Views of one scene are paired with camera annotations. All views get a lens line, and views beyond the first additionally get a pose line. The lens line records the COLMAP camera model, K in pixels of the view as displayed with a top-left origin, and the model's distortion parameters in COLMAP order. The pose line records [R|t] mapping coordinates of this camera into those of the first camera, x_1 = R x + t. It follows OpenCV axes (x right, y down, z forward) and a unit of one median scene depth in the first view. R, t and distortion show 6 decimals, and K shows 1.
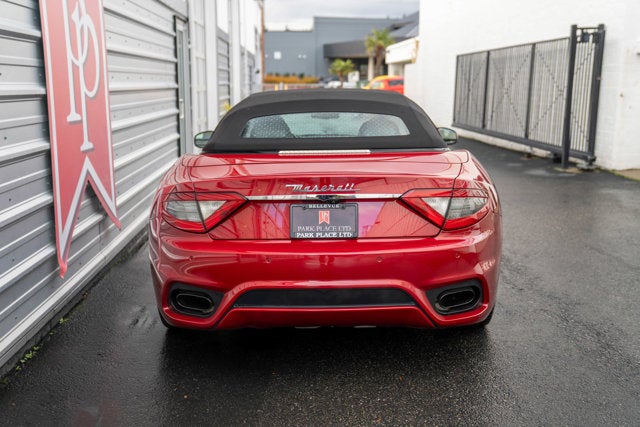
lens RADIAL K [[788.0, 0, 320.0], [0, 788.0, 213.5], [0, 0, 1]] dist [0.217540, 0.011038]
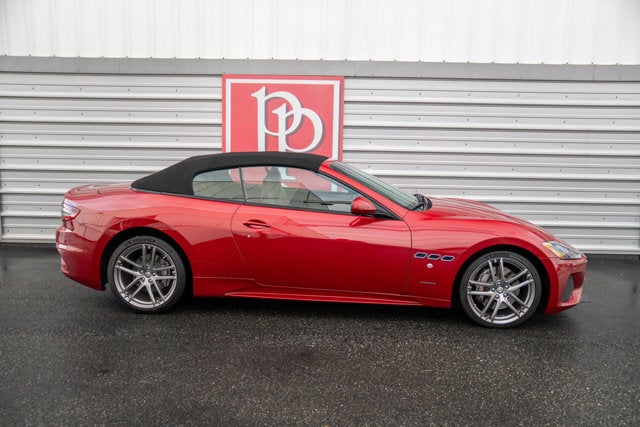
lens RADIAL K [[547.7, 0, 320.0], [0, 547.7, 213.5], [0, 0, 1]] dist [-0.056417, 0.002931]
pose [[-0.058642, 0.147591, -0.987308, 1.031264], [-0.180820, 0.971081, 0.155905, -0.227651], [0.981766, 0.187668, -0.030259, 1.193167]]
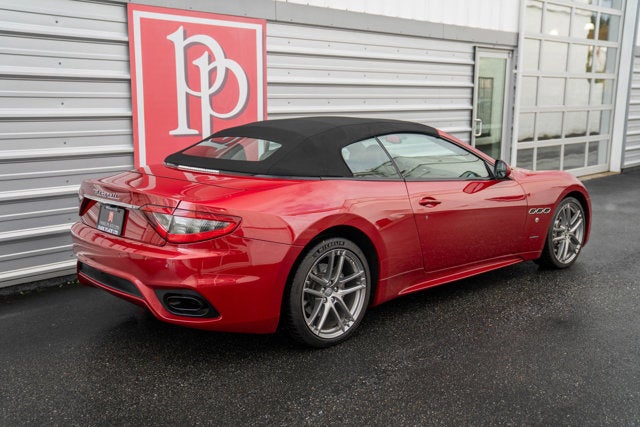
lens RADIAL K [[684.6, 0, 320.0], [0, 684.6, 213.5], [0, 0, 1]] dist [0.065498, -0.000339]
pose [[0.690071, 0.136396, -0.710773, 0.745584], [-0.130659, 0.989423, 0.063015, -0.083129], [0.711850, 0.049384, 0.700594, 0.319286]]
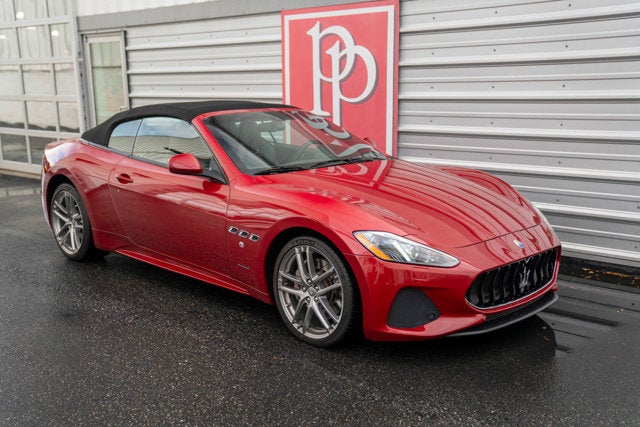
lens RADIAL K [[684.6, 0, 320.0], [0, 684.6, 213.5], [0, 0, 1]] dist [0.065498, -0.000339]
pose [[-0.687383, 0.151013, -0.710423, 0.719223], [-0.103031, 0.947979, 0.301199, -0.345357], [0.718950, 0.280235, -0.636065, 1.938771]]
